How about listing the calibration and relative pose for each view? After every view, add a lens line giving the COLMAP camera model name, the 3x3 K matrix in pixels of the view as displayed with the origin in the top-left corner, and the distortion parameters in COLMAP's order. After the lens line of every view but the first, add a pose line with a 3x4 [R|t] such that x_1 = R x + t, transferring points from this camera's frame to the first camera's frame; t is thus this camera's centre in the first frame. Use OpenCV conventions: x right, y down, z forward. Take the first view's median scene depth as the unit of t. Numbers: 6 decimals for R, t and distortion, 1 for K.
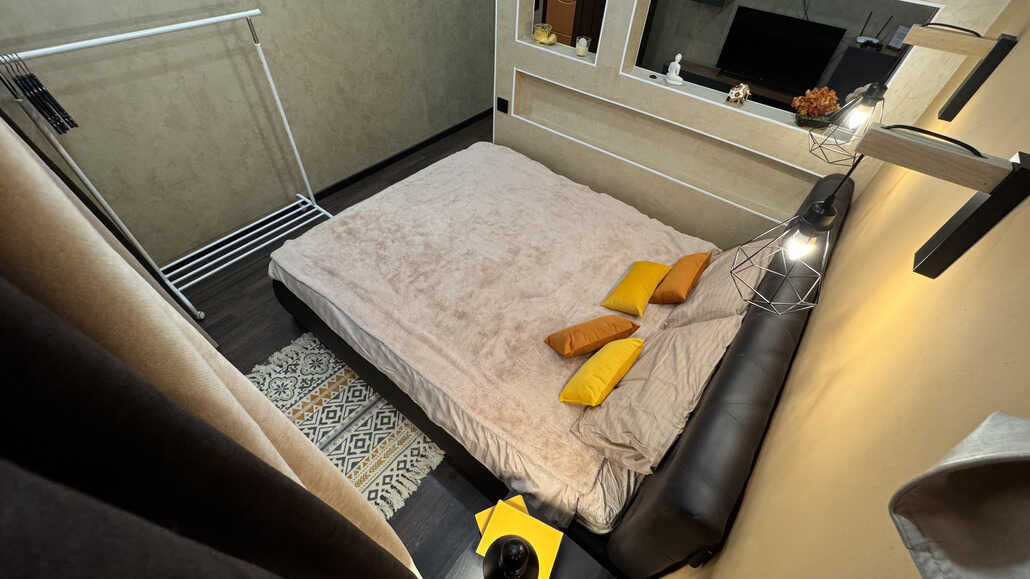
lens RADIAL K [[410.5, 0, 522.1], [0, 410.5, 287.2], [0, 0, 1]] dist [-0.000916, -0.000023]
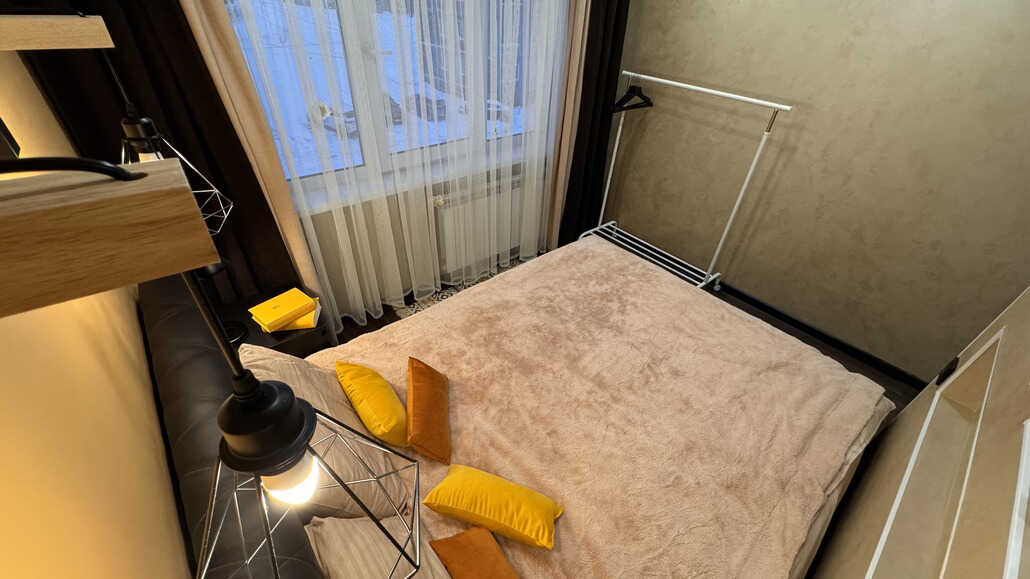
lens RADIAL K [[410.5, 0, 522.1], [0, 410.5, 287.2], [0, 0, 1]] dist [-0.000916, -0.000023]
pose [[-0.190883, 0.529386, -0.826628, 0.579925], [-0.763478, 0.449231, 0.463996, -0.436224], [0.616980, 0.719682, 0.318424, 0.580411]]
